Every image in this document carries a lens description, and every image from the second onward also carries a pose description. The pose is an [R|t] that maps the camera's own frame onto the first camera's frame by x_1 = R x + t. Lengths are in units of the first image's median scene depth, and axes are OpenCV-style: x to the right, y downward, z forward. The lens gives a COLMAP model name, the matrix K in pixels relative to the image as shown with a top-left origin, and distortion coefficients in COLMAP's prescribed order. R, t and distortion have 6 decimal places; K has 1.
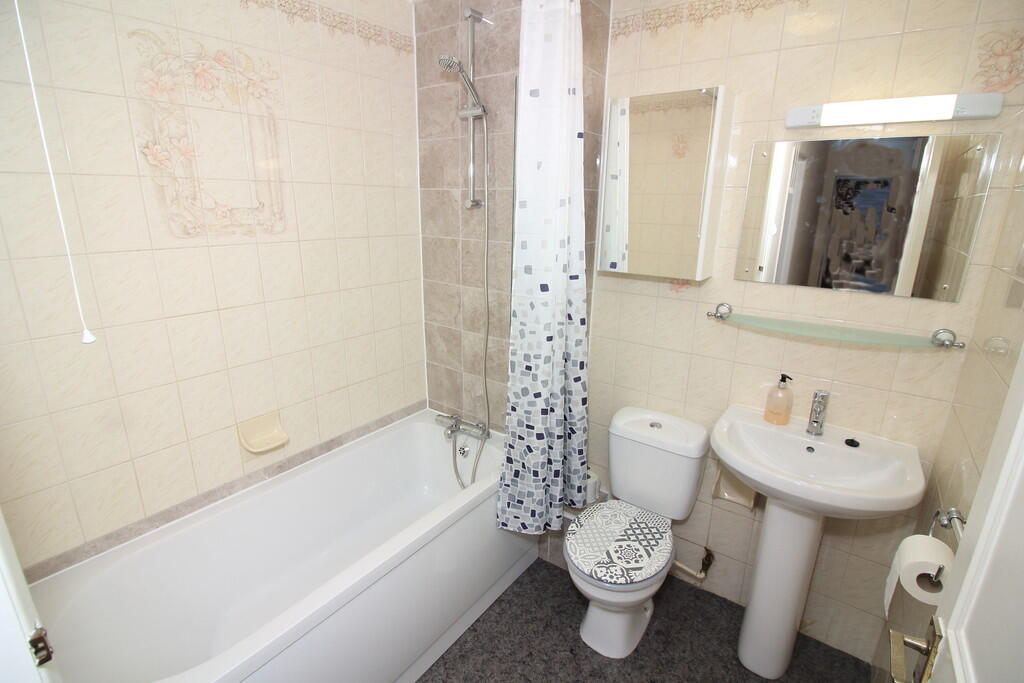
lens RADIAL K [[508.5, 0, 512.0], [0, 508.5, 341.5], [0, 0, 1]] dist [-0.004049, -0.019258]
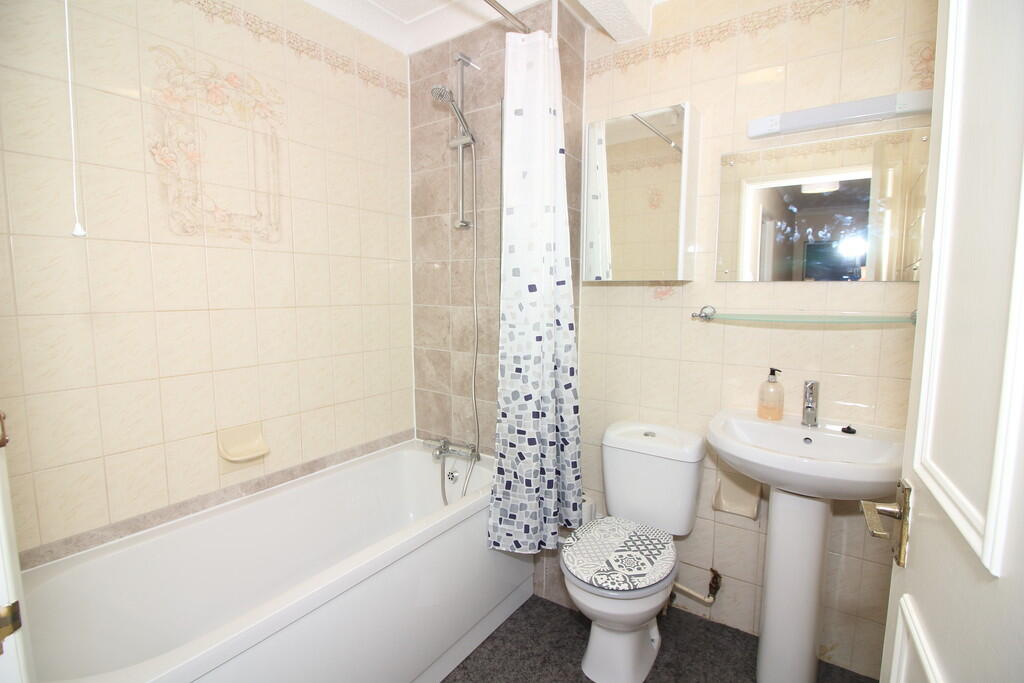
lens RADIAL K [[508.5, 0, 512.0], [0, 508.5, 341.5], [0, 0, 1]] dist [-0.004049, -0.019258]
pose [[0.999580, -0.014619, 0.025022, -0.004219], [0.019005, 0.982518, -0.185197, 0.175060], [-0.021877, 0.185595, 0.982383, 0.011522]]
